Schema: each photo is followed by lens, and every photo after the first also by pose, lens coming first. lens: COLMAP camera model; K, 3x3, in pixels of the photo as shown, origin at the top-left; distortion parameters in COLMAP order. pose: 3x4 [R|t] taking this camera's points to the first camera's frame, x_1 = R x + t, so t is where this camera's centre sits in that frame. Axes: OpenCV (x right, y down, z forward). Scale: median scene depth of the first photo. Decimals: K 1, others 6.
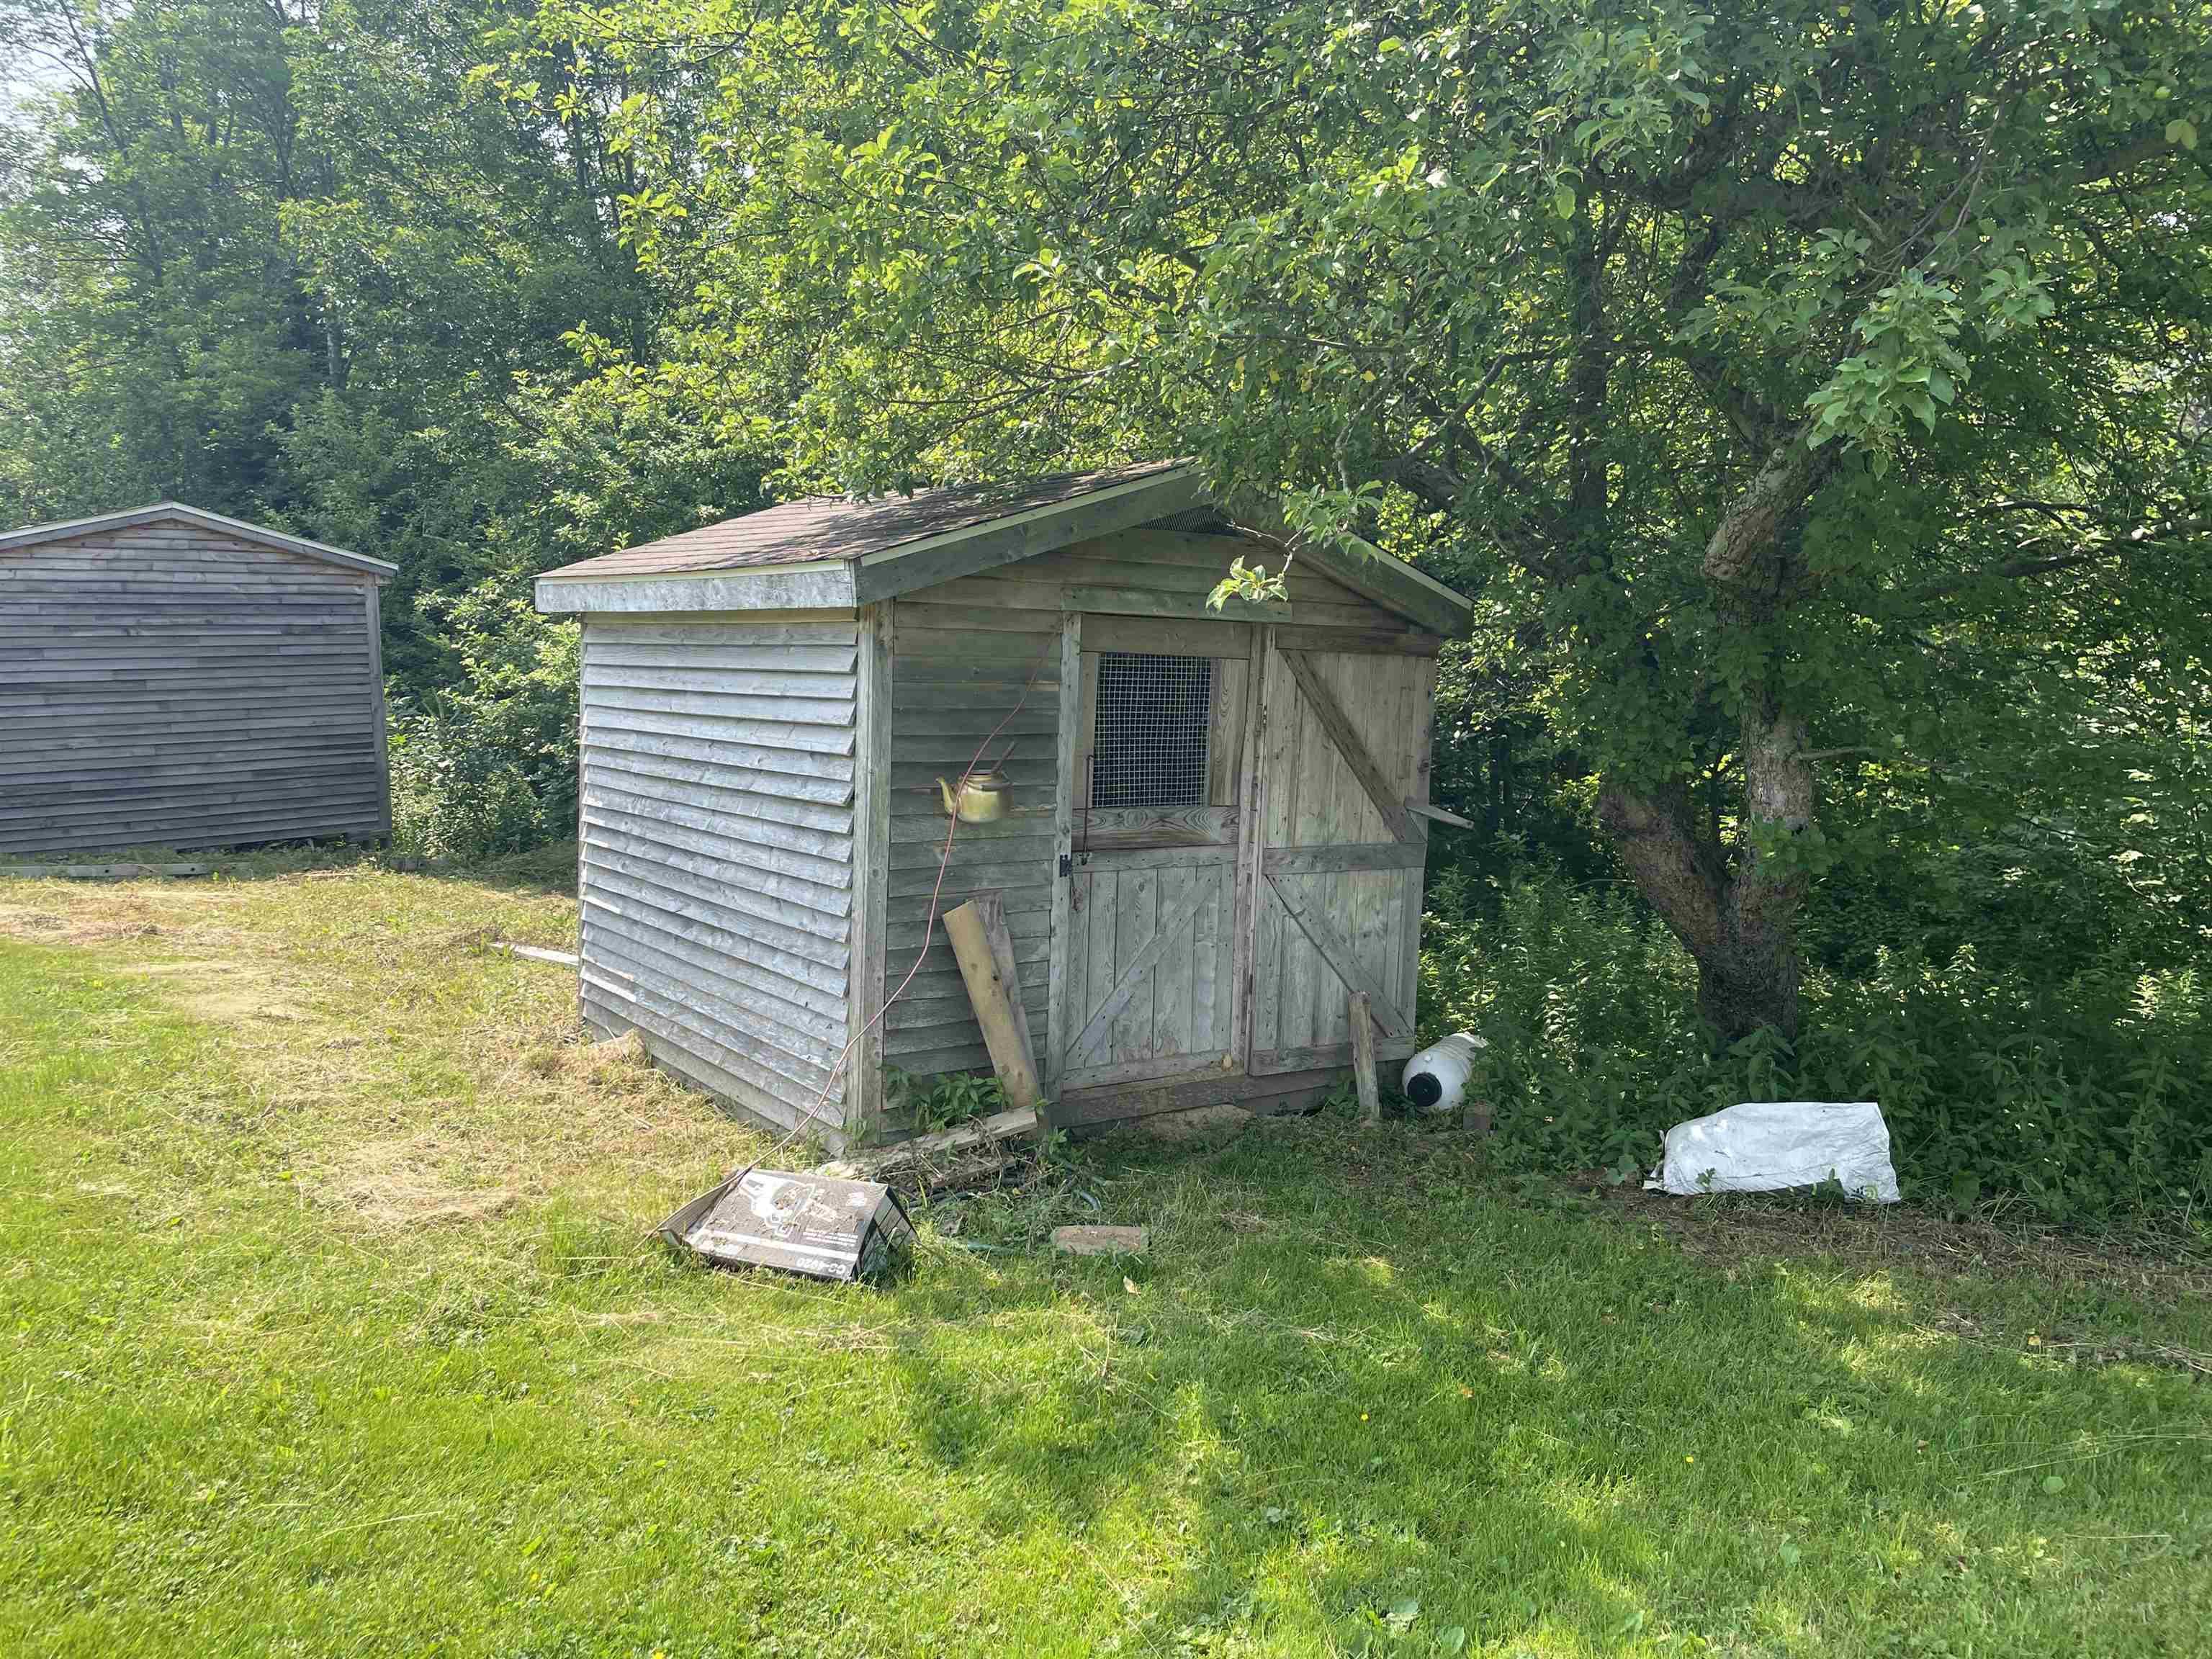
lens RADIAL K [[1587.0, 0, 1104.0], [0, 1587.0, 842.5], [0, 0, 1]] dist [0.034953, -0.066660]
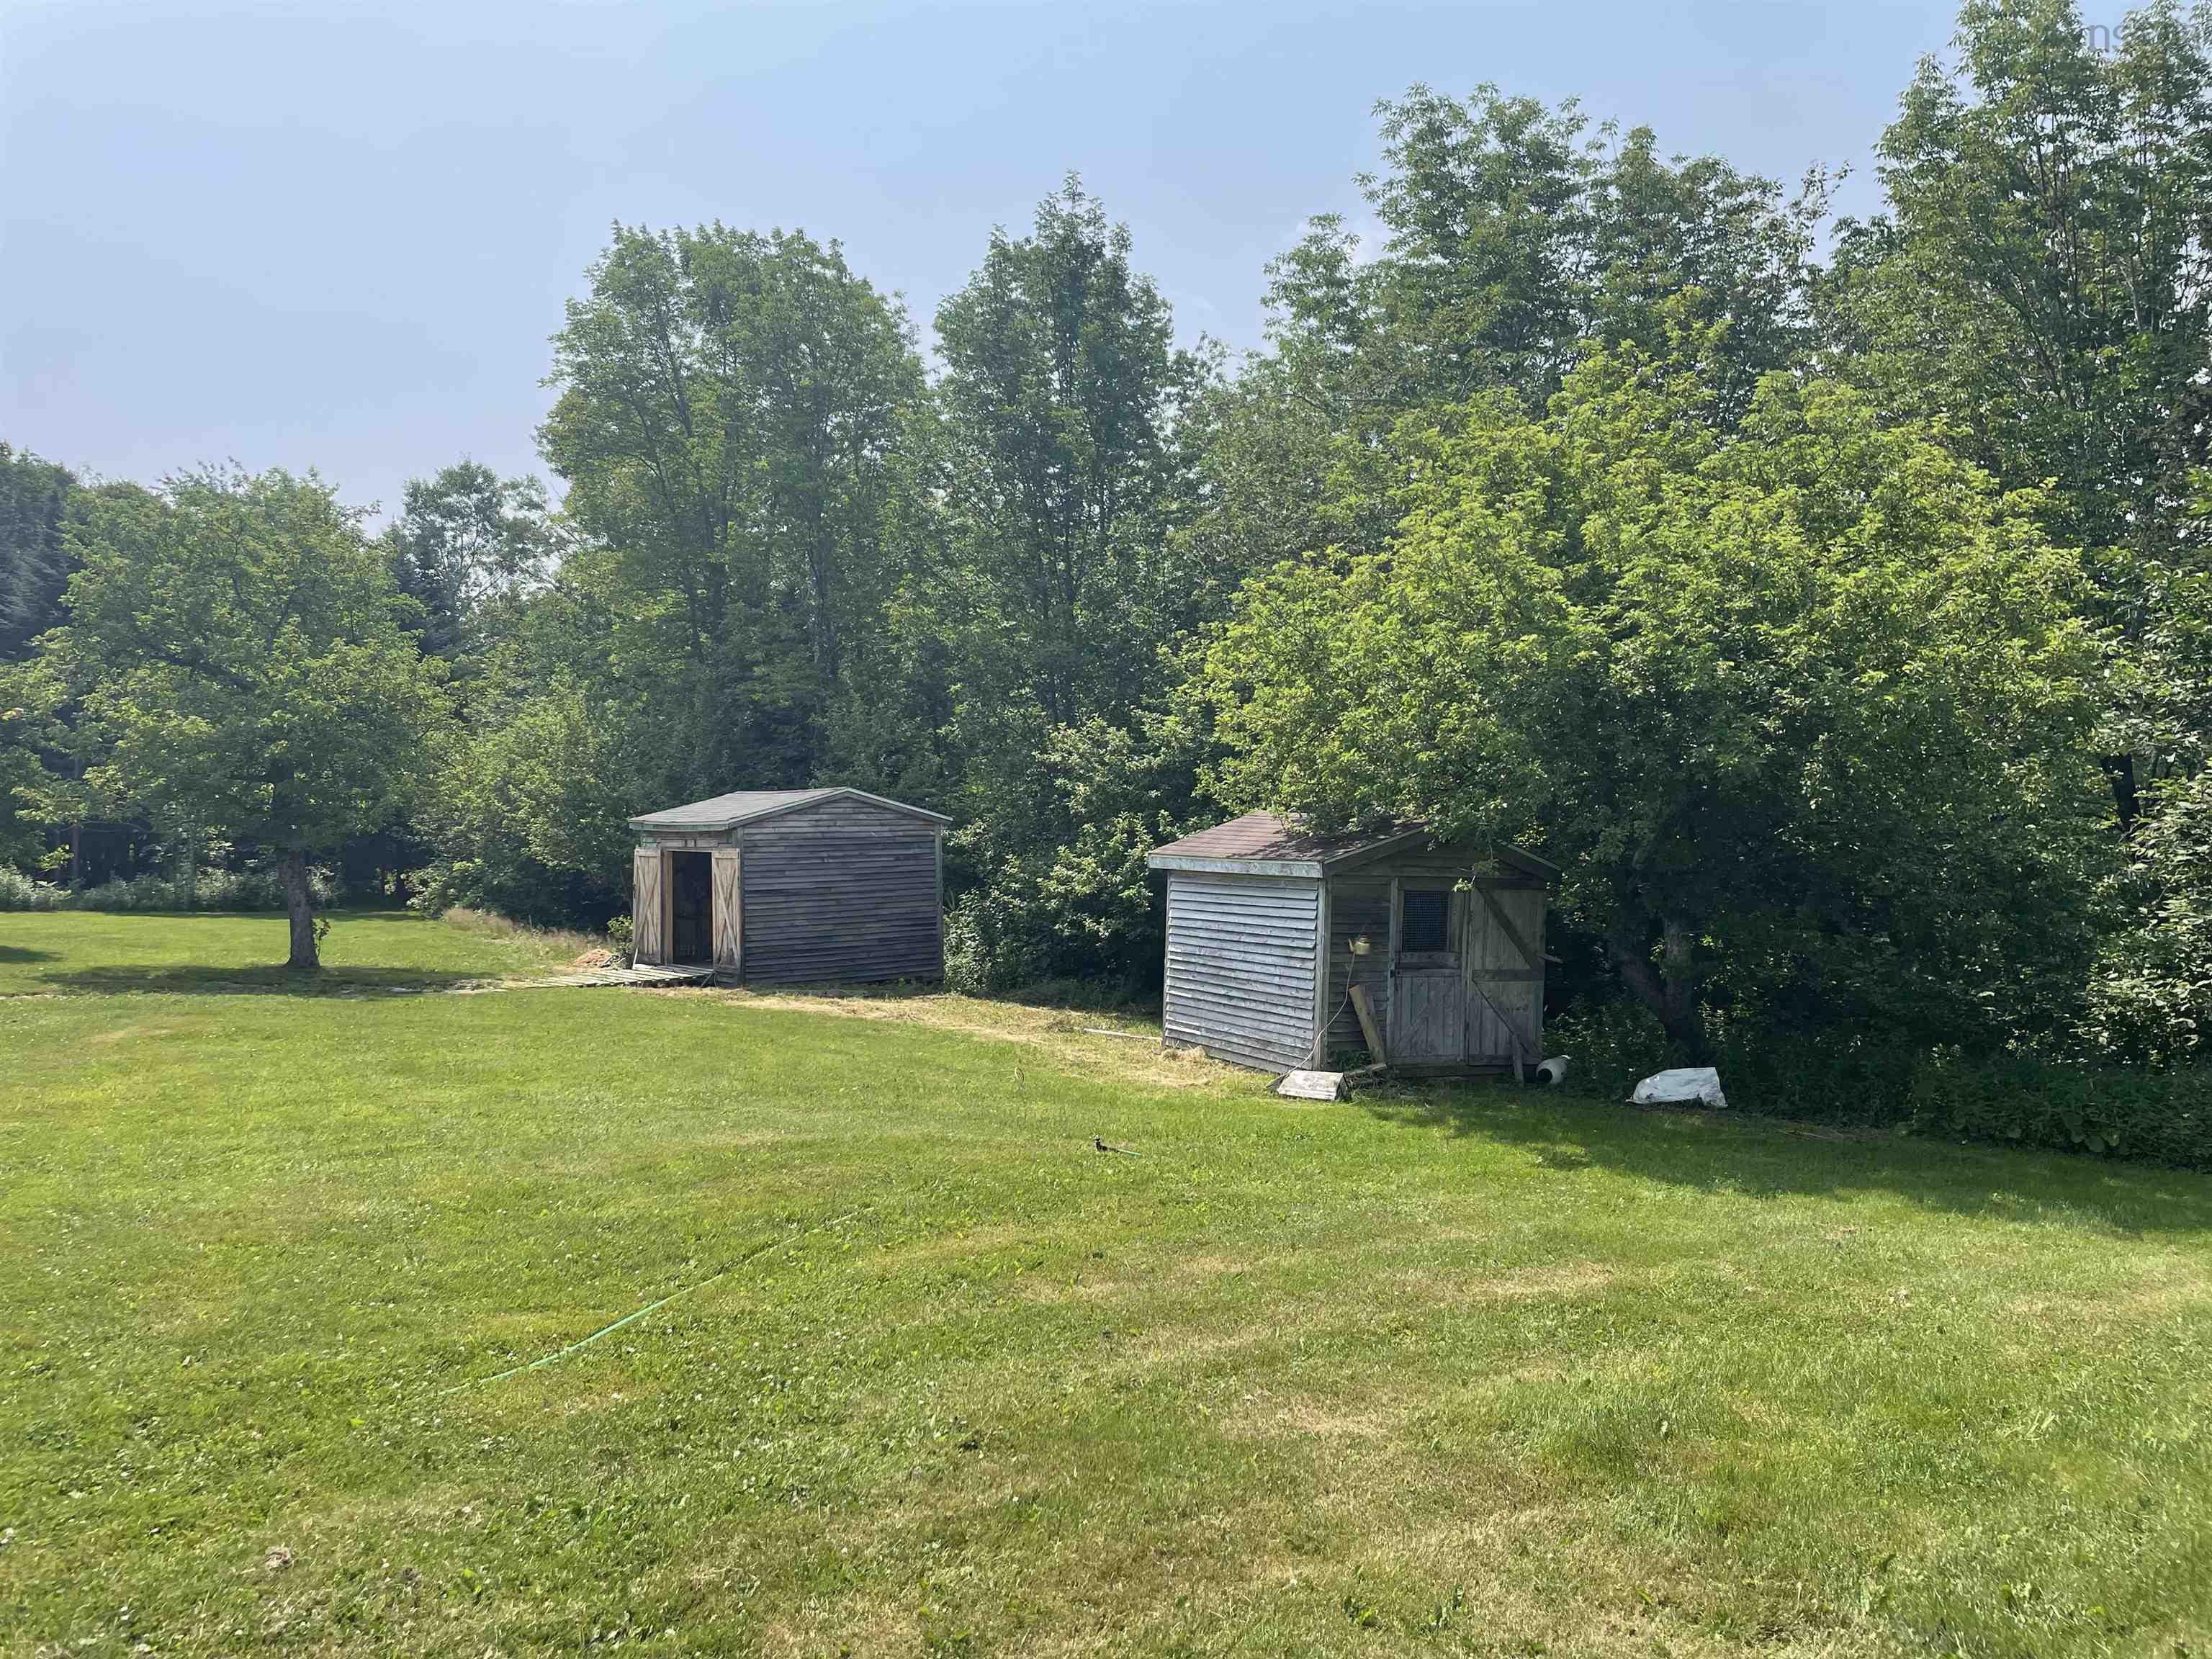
lens RADIAL K [[1587.0, 0, 1089.2], [0, 1587.0, 809.2], [0, 0, 1]] dist [0.034953, -0.066660]
pose [[0.989894, -0.003468, -0.141770, -0.147280], [-0.015542, 0.991026, -0.132766, 0.102038], [0.140958, 0.133628, 0.980956, -1.659946]]
